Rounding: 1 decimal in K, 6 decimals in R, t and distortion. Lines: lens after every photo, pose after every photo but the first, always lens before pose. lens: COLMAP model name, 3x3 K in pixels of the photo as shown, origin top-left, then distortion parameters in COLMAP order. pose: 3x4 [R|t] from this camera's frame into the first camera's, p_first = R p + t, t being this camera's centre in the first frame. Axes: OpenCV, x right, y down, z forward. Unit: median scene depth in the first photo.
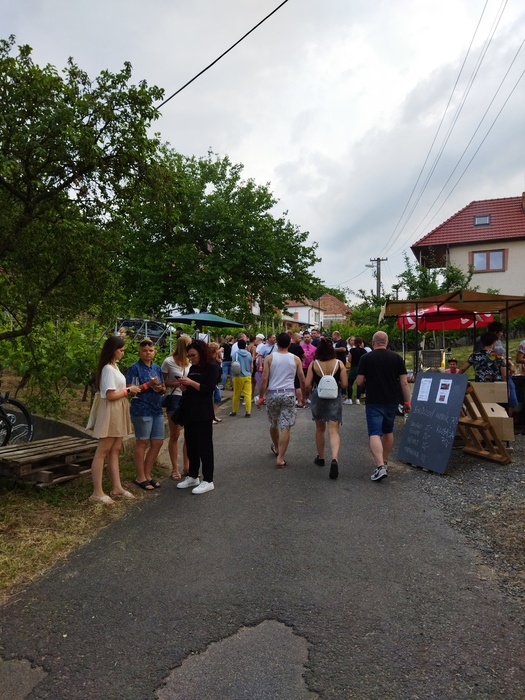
lens RADIAL K [[511.5, 0, 262.5], [0, 511.5, 350.0], [0, 0, 1]] dist [0.087246, -0.078190]
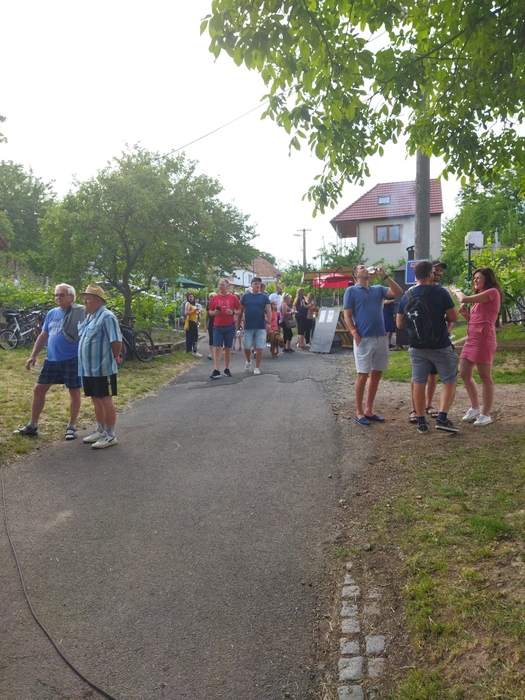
lens RADIAL K [[511.5, 0, 262.5], [0, 511.5, 350.0], [0, 0, 1]] dist [0.087246, -0.078190]
pose [[0.990652, -0.027005, 0.133711, -0.061633], [0.017176, 0.997101, 0.074127, 0.017422], [-0.135325, -0.071138, 0.988244, -0.307675]]
